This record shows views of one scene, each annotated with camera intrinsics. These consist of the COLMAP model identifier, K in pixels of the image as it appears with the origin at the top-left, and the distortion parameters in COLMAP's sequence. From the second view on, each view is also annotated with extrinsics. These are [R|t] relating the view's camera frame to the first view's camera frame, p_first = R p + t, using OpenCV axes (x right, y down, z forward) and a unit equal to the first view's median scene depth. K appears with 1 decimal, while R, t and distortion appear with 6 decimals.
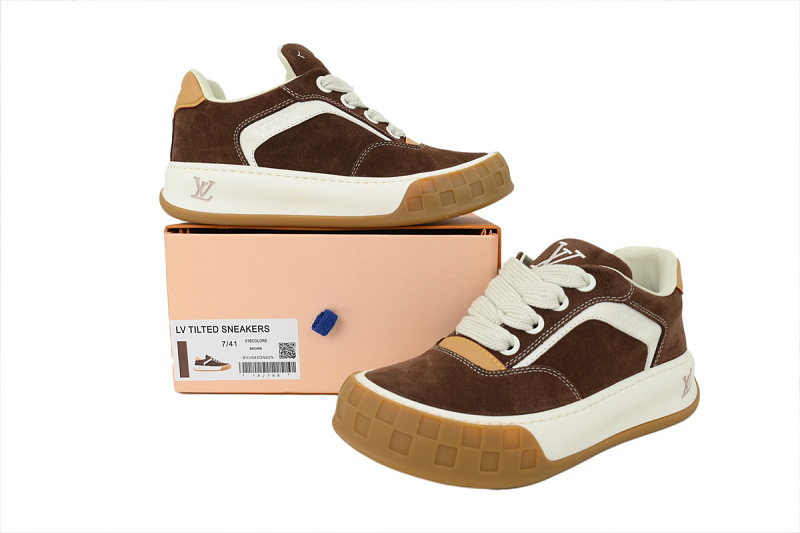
lens RADIAL K [[559.6, 0, 398.1], [0, 559.6, 265.2], [0, 0, 1]] dist [0.024336, -0.000009]
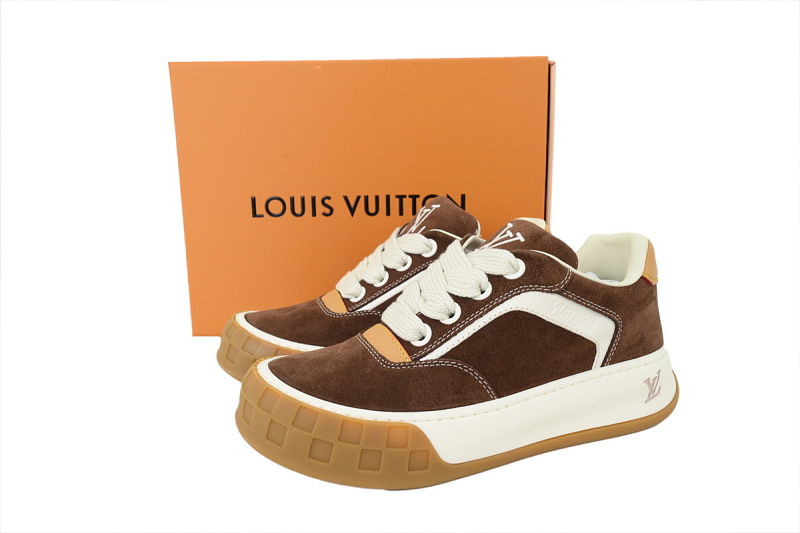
lens RADIAL K [[559.6, 0, 402.0], [0, 559.6, 266.3], [0, 0, 1]] dist [0.024336, -0.000009]
pose [[0.983171, 0.017794, -0.181818, 0.318436], [-0.011425, 0.999286, 0.036016, -0.003473], [0.182329, -0.033333, 0.982672, 0.091122]]
